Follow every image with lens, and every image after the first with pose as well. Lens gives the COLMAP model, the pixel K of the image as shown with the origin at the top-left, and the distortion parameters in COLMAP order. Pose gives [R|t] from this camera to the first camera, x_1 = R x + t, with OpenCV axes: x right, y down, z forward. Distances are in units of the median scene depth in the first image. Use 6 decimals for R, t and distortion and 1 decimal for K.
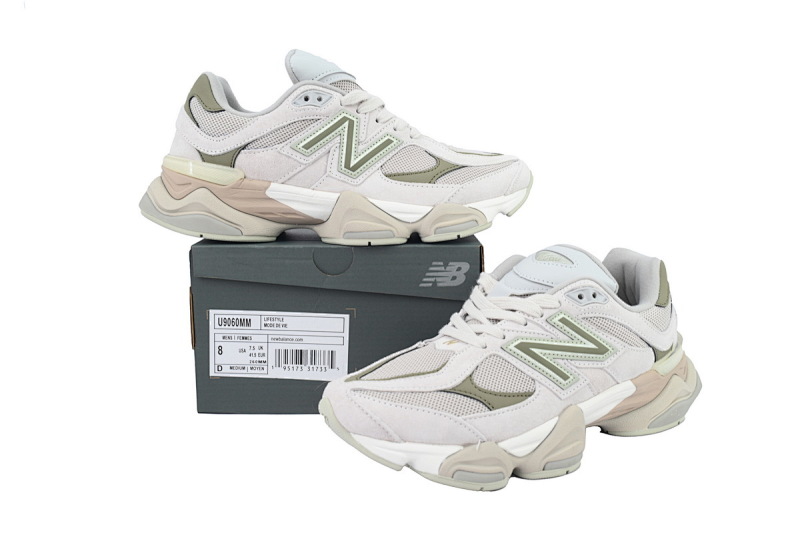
lens RADIAL K [[722.8, 0, 399.8], [0, 722.8, 265.8], [0, 0, 1]] dist [0.006401, -0.006434]
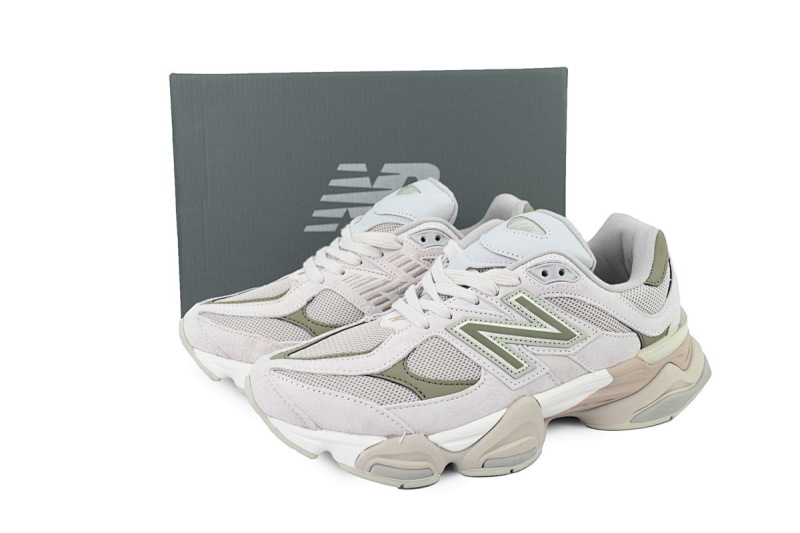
lens RADIAL K [[722.8, 0, 399.1], [0, 722.8, 269.9], [0, 0, 1]] dist [0.006401, -0.006434]
pose [[0.986611, 0.031115, -0.160097, 0.223006], [-0.016209, 0.995480, 0.093579, -0.041605], [0.162285, -0.089731, 0.982655, 0.119352]]
